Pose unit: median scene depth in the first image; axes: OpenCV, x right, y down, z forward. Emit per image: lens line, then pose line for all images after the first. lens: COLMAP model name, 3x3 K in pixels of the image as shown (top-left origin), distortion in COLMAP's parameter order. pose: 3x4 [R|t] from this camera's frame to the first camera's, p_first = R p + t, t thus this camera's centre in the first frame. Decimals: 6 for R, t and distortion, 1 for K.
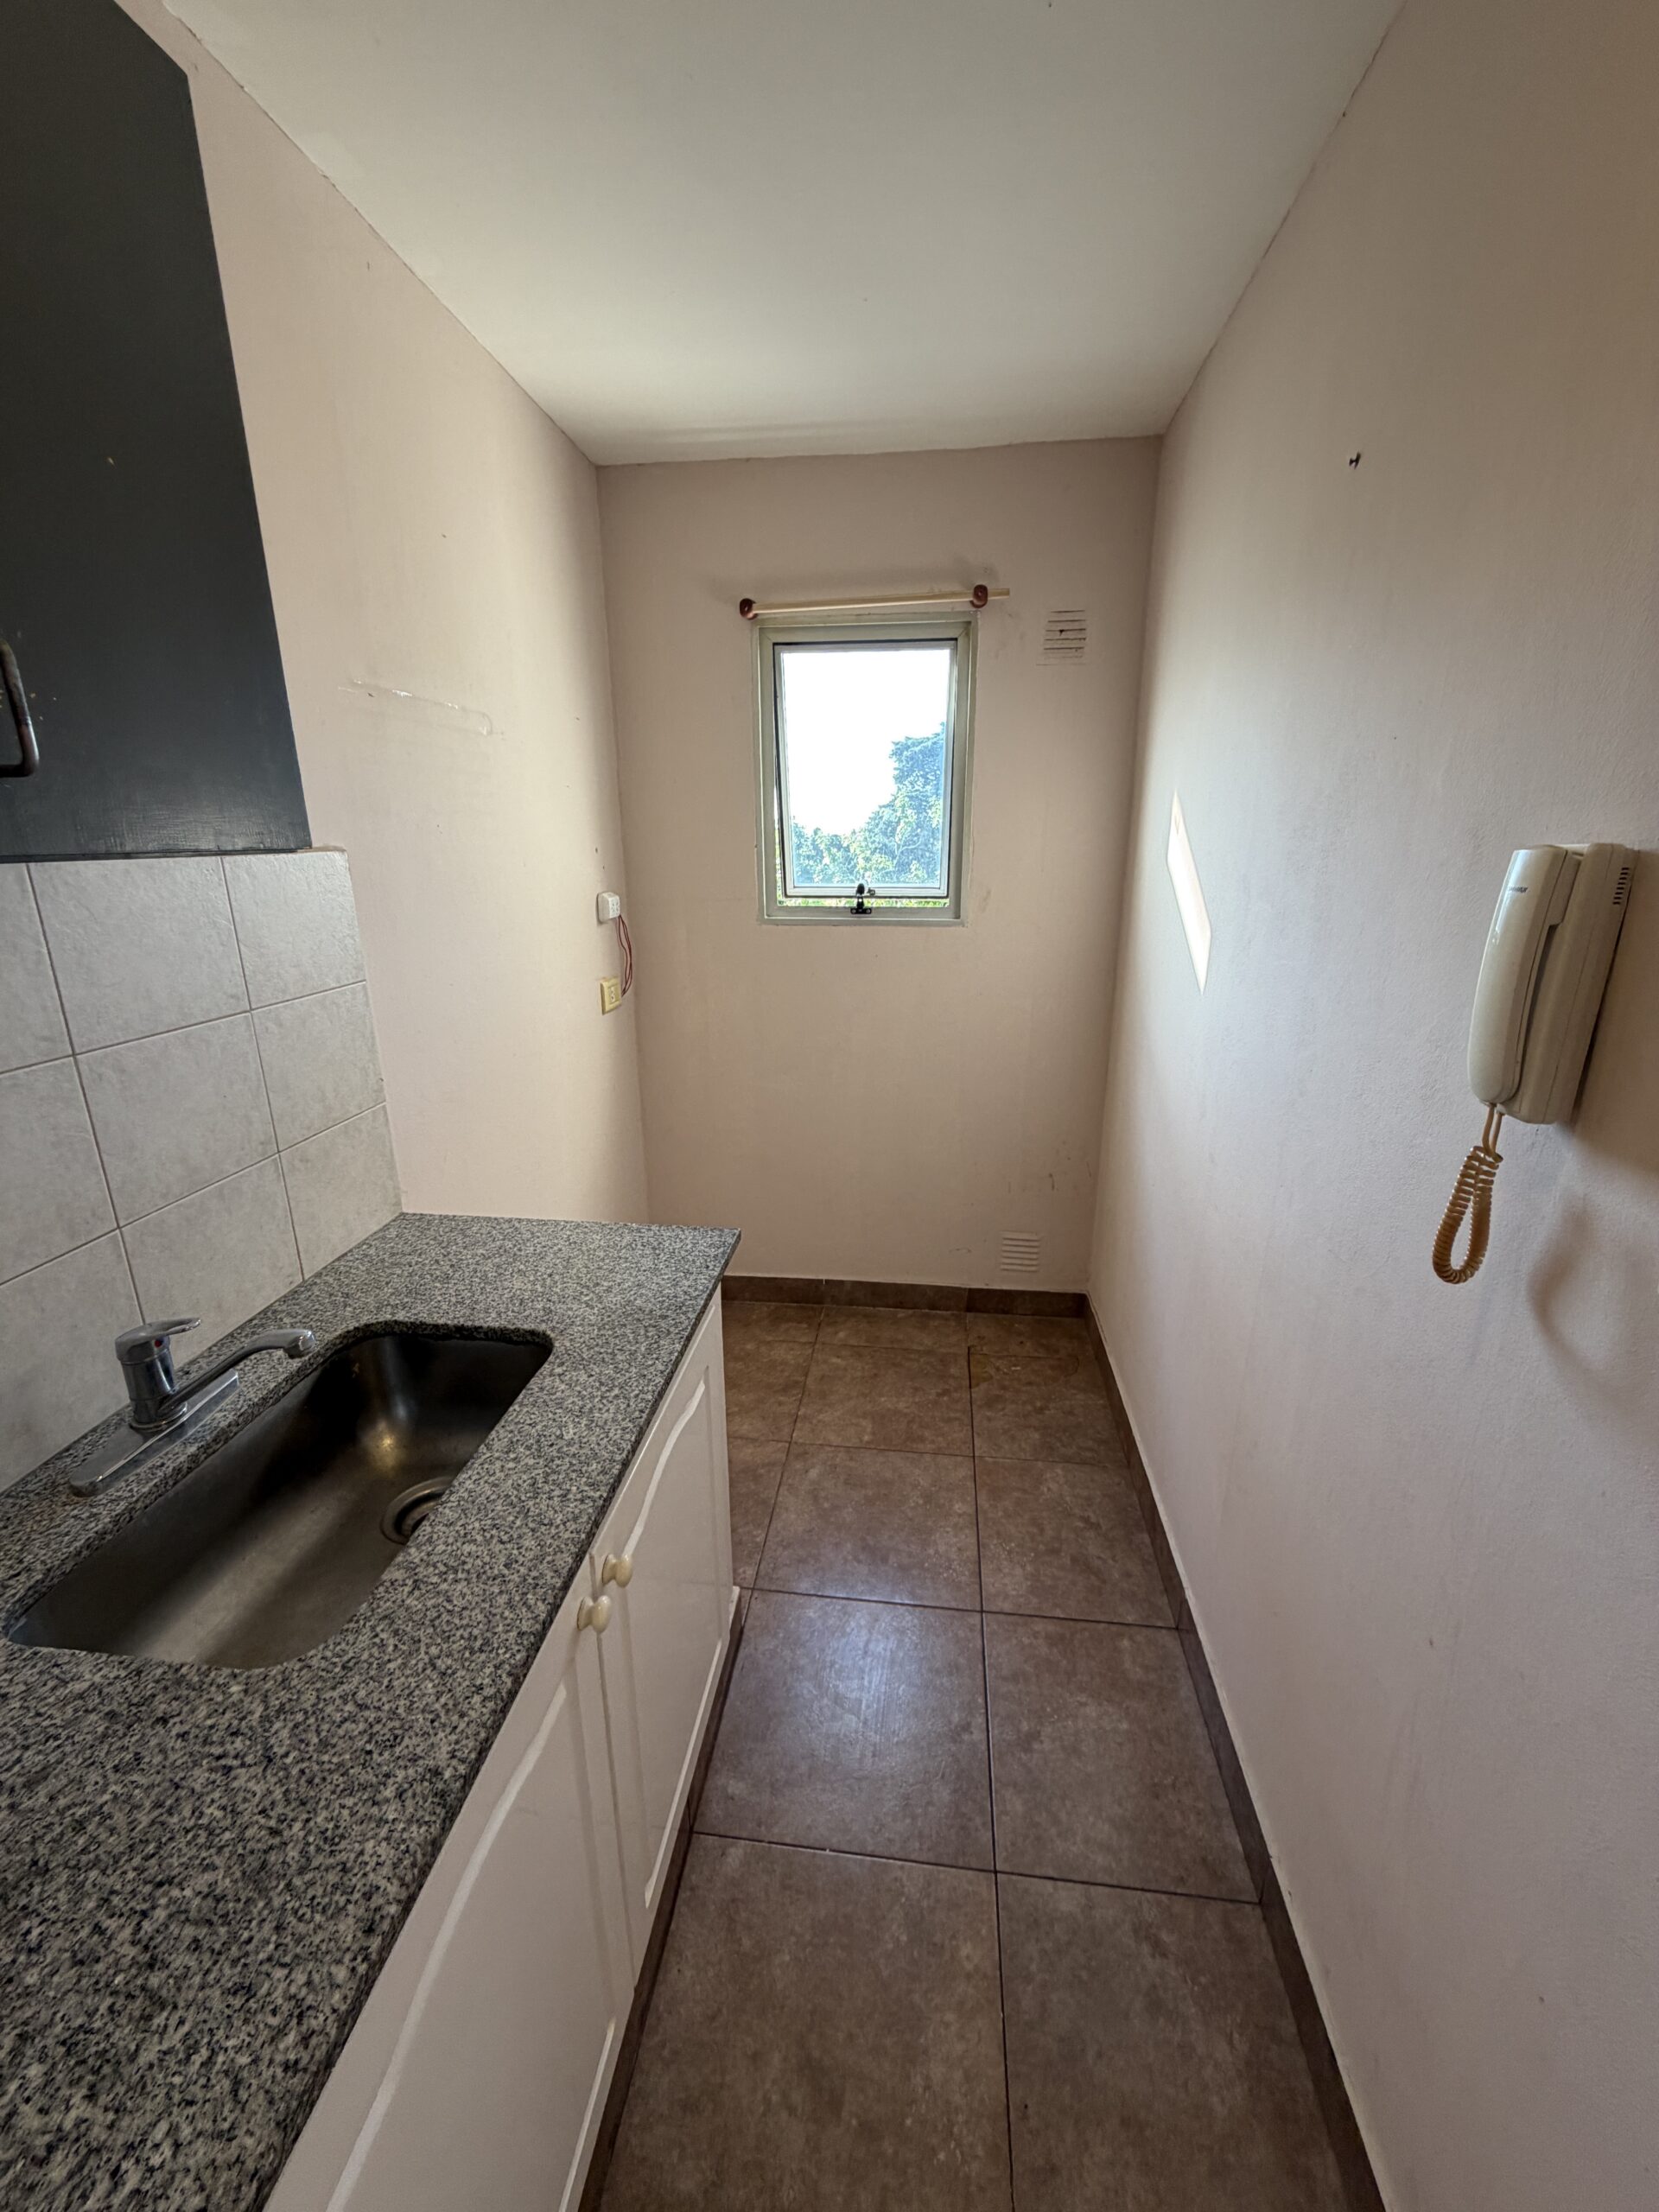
lens RADIAL K [[881.4, 0, 834.0], [0, 881.4, 1098.0], [0, 0, 1]] dist [-0.001038, -0.000821]
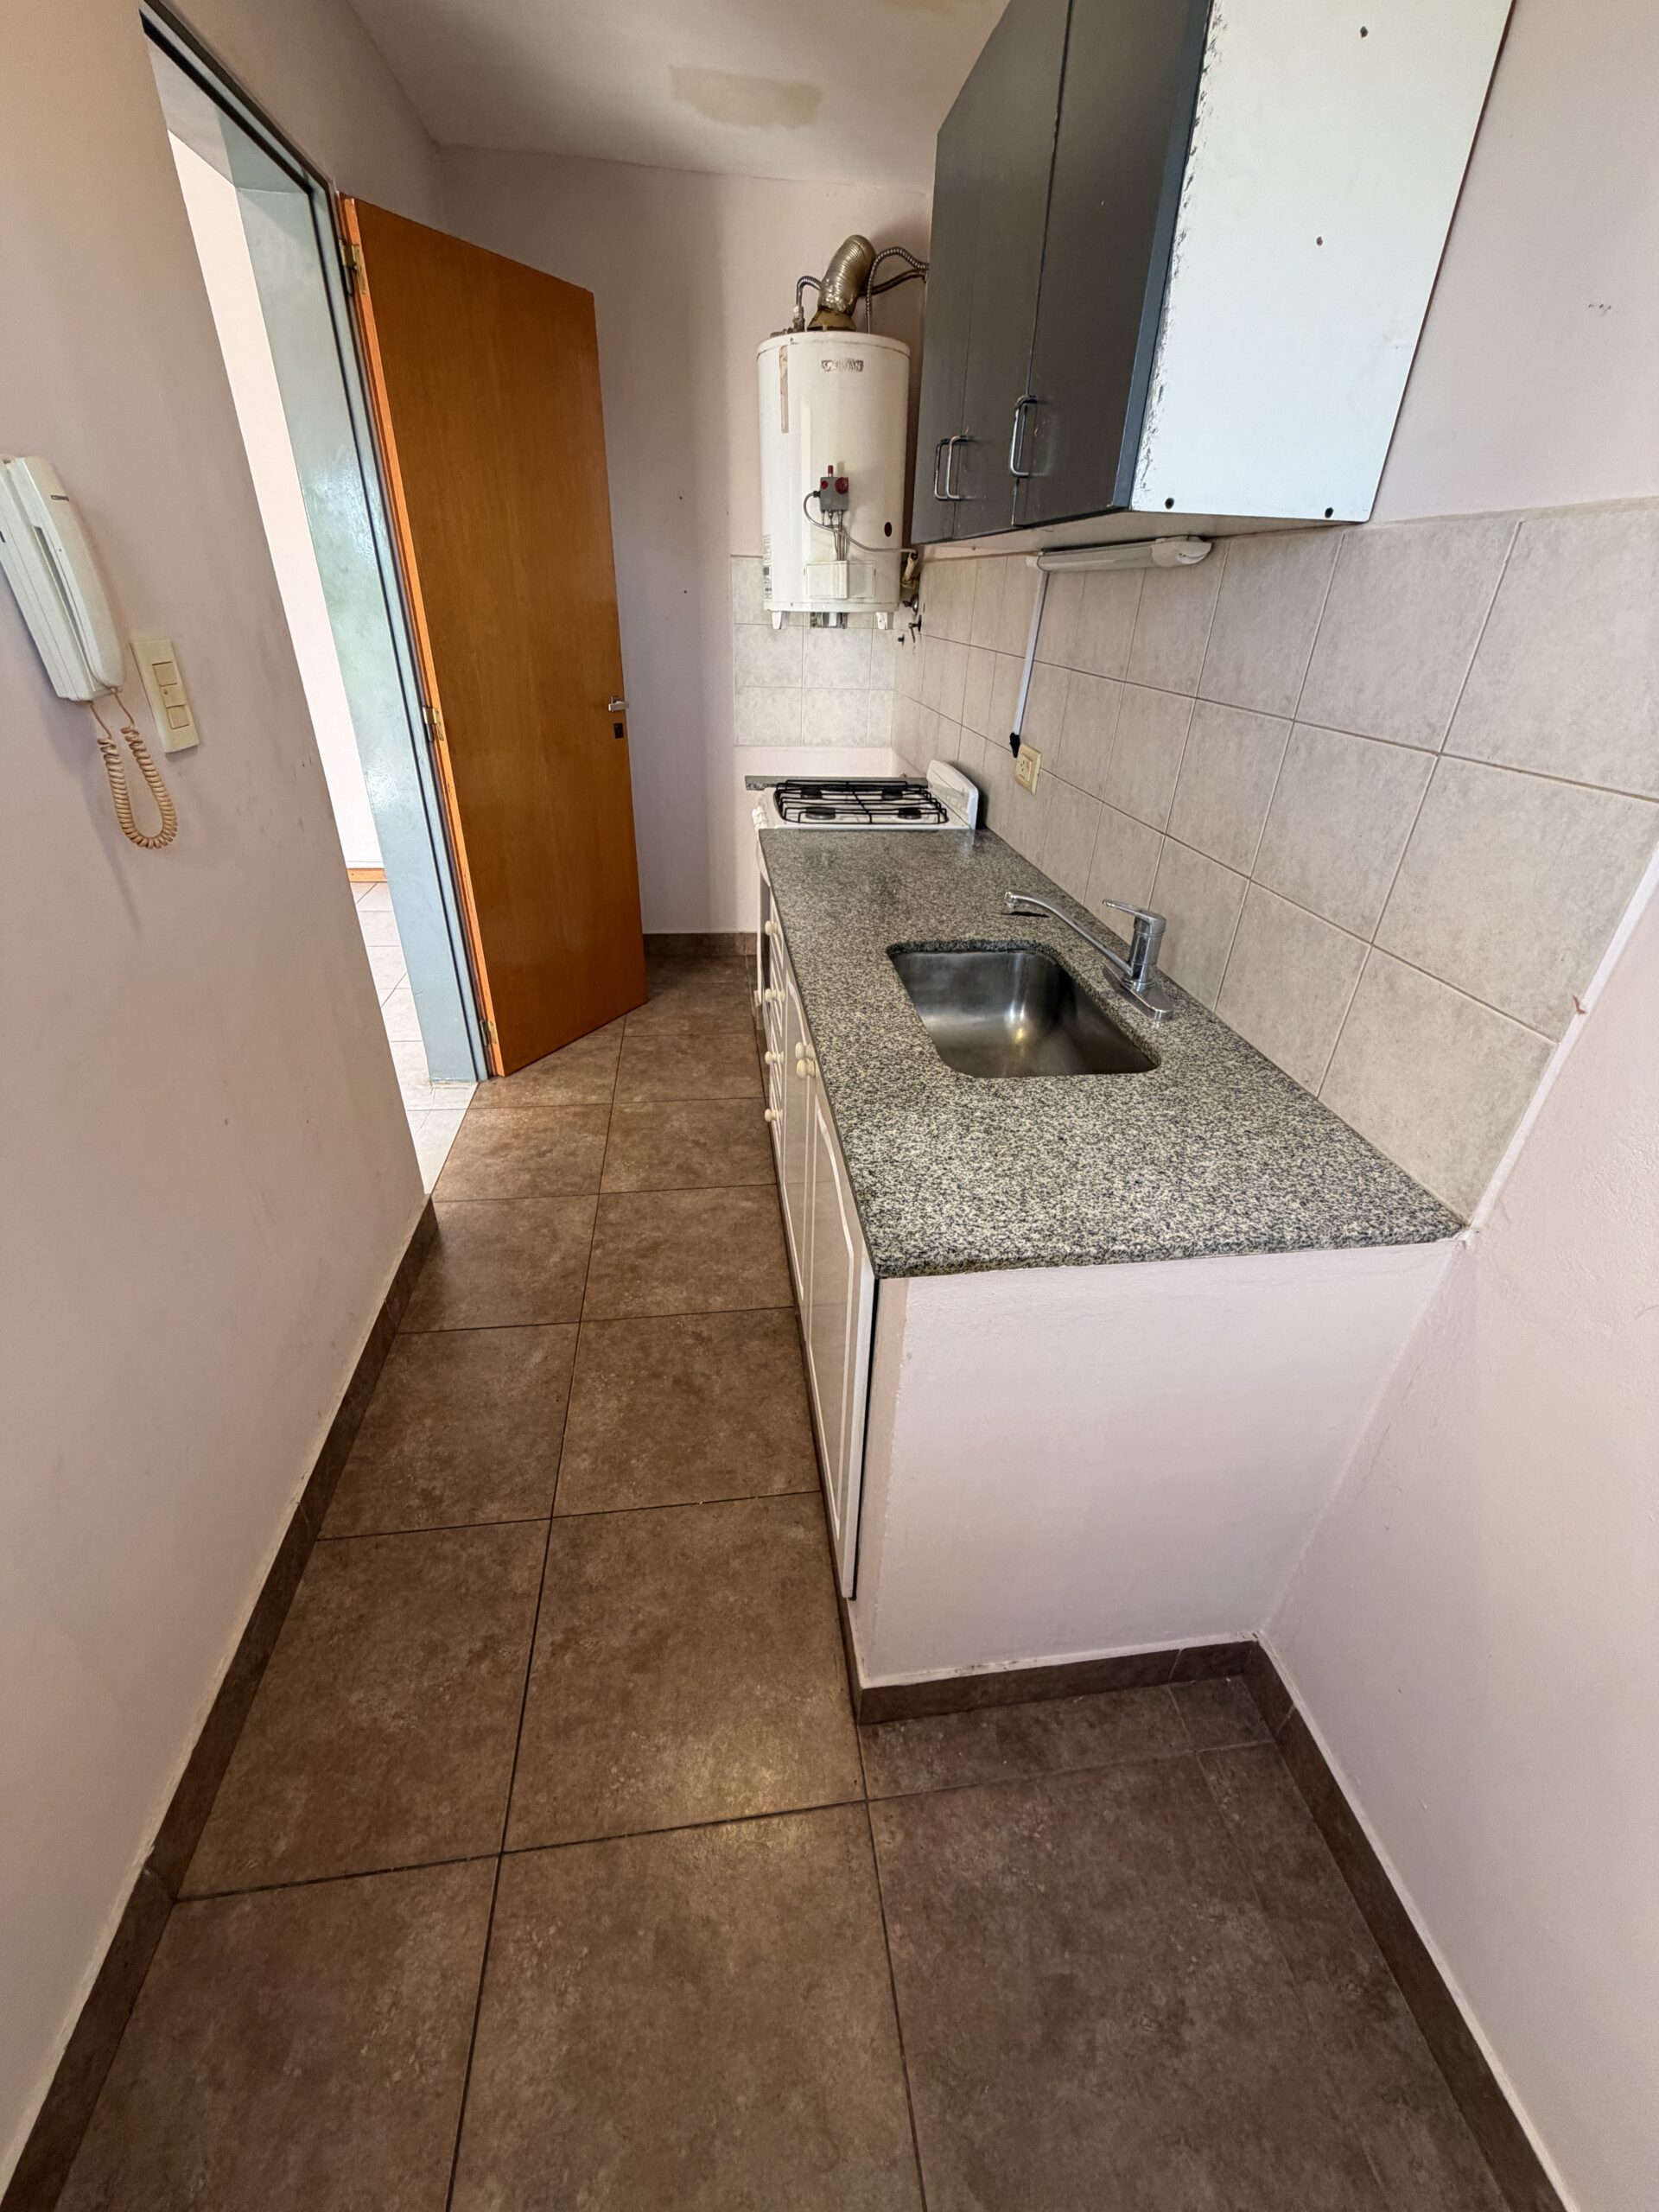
lens RADIAL K [[881.4, 0, 830.9], [0, 881.4, 1096.7], [0, 0, 1]] dist [-0.001038, -0.000821]
pose [[-0.968184, 0.098897, -0.229866, 0.043268], [-0.099306, 0.691311, 0.715700, -0.370794], [0.229689, 0.715757, -0.659496, 1.531940]]
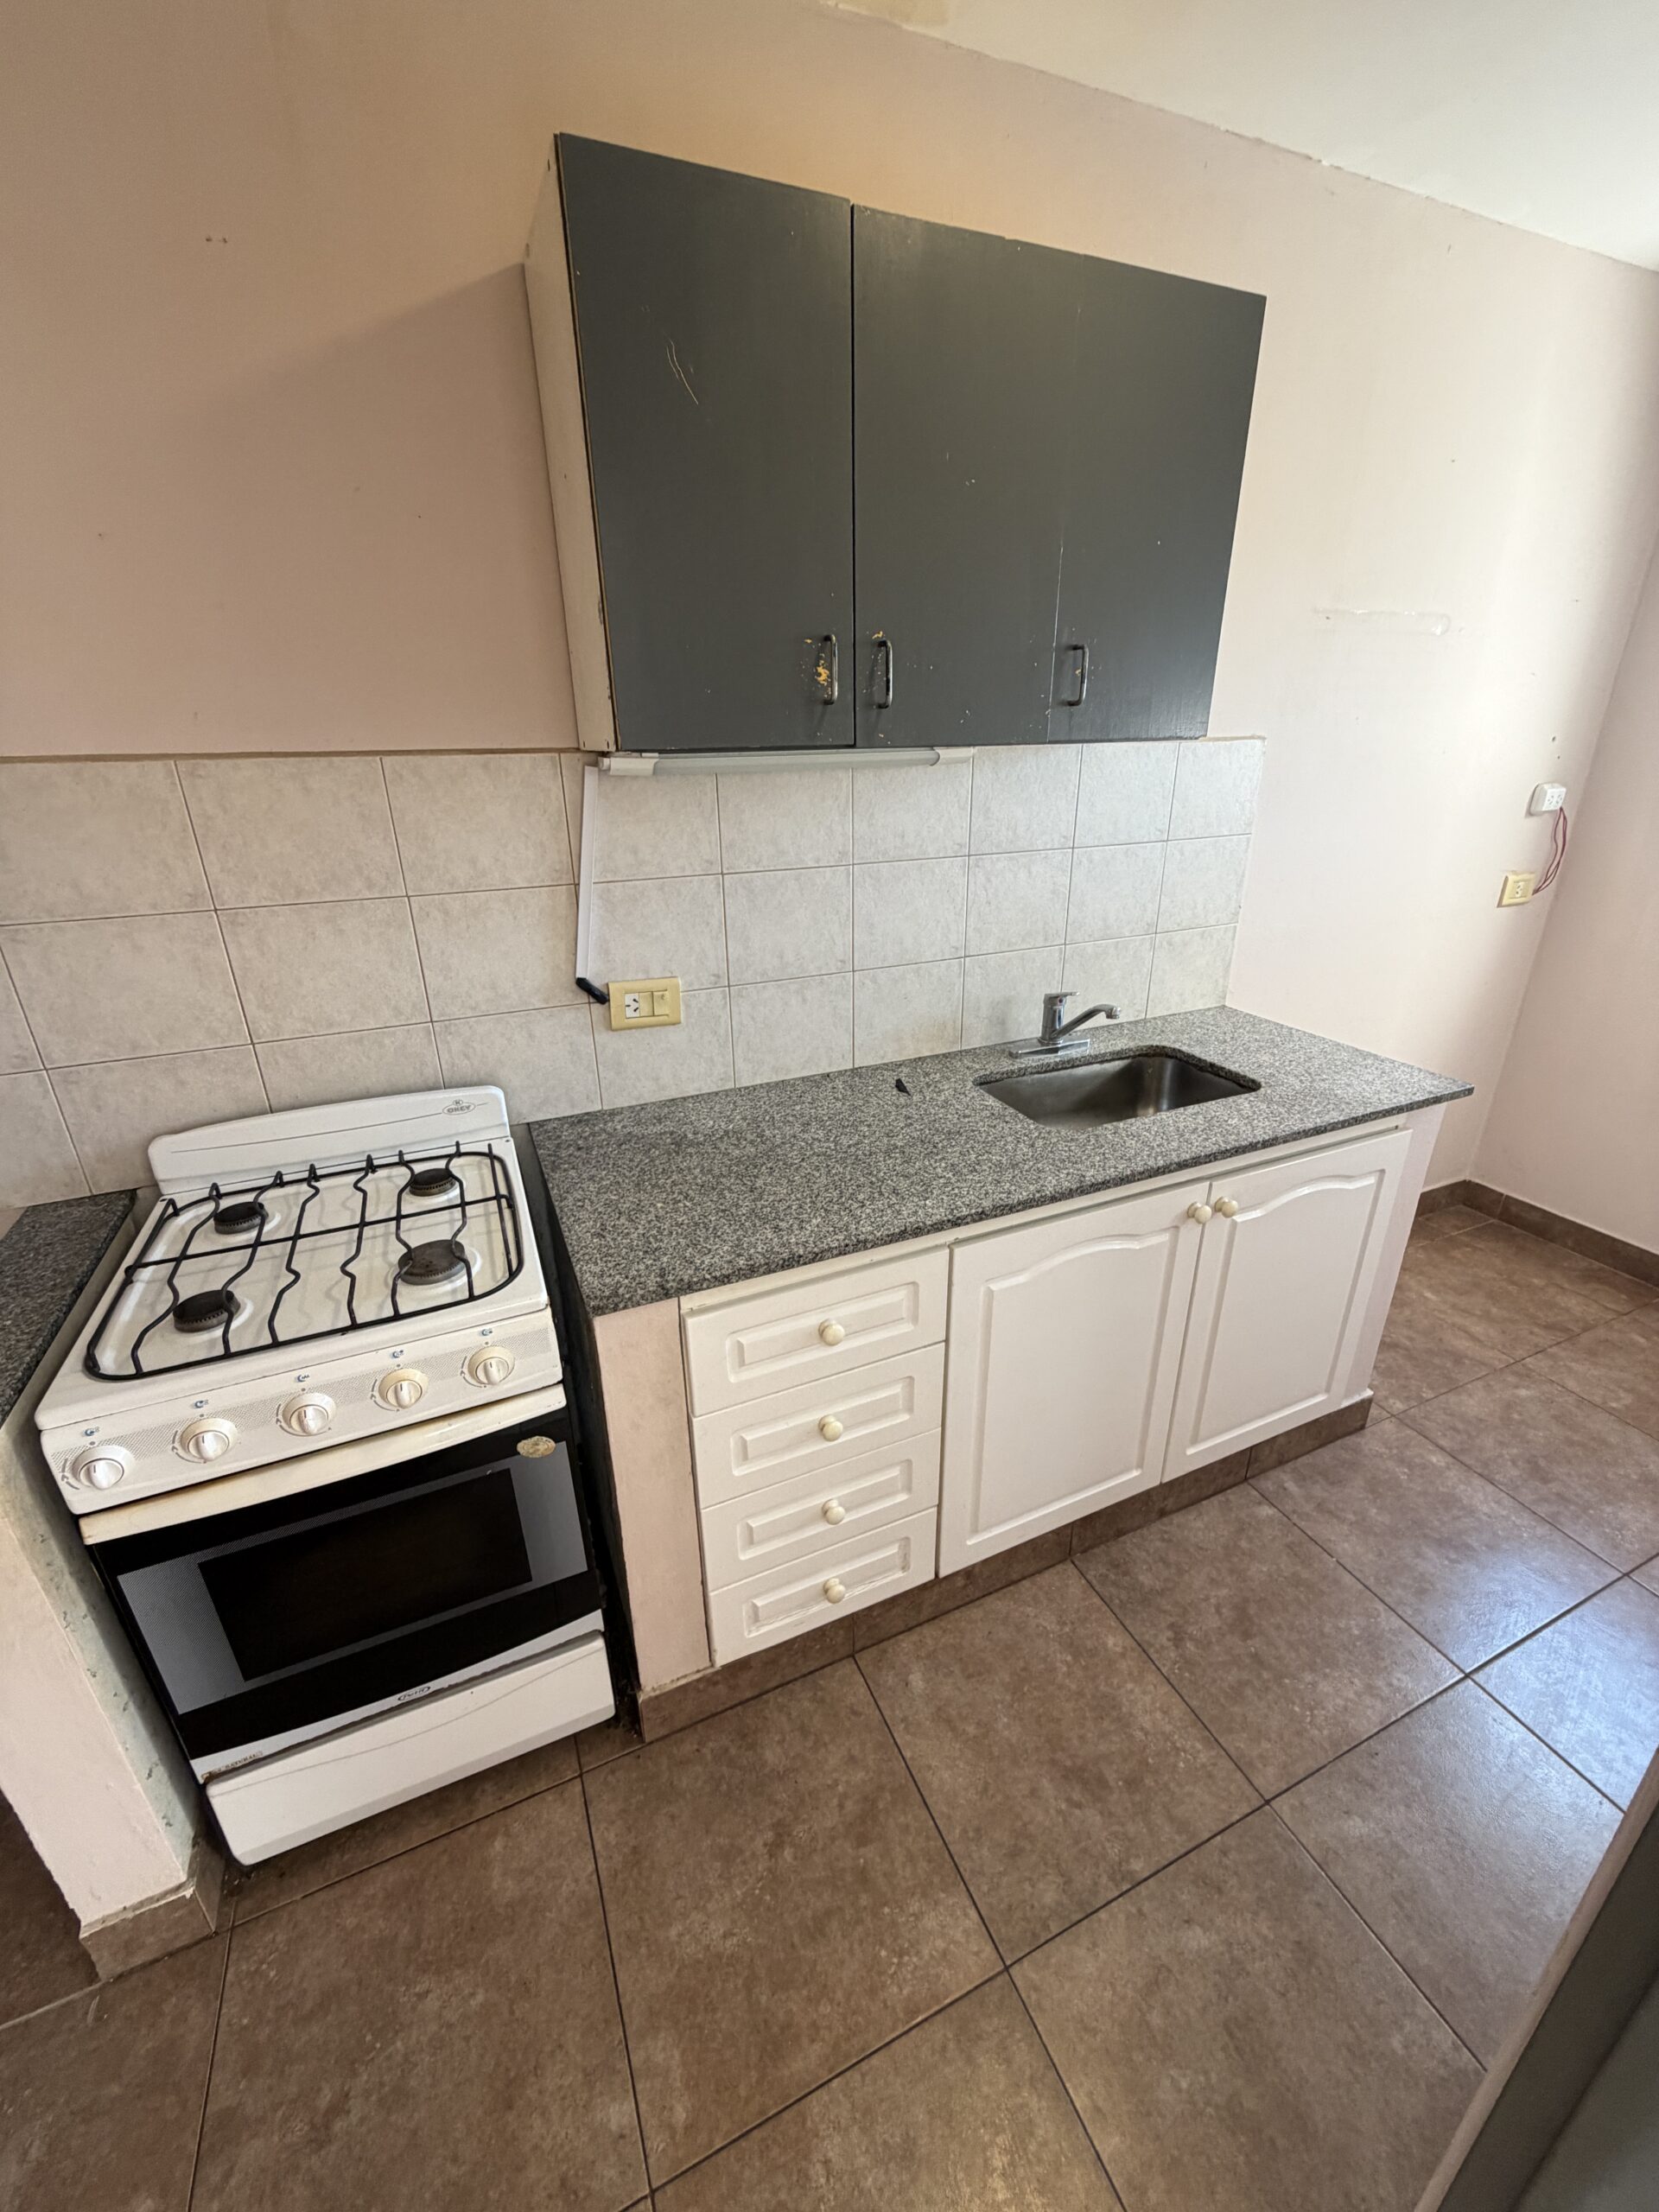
lens RADIAL K [[881.4, 0, 825.4], [0, 881.4, 1098.9], [0, 0, 1]] dist [-0.001038, -0.000821]
pose [[0.506088, 0.322105, -0.800077, 0.457093], [-0.231341, 0.944349, 0.233853, 0.111746], [0.830876, 0.066741, 0.552440, -0.377876]]
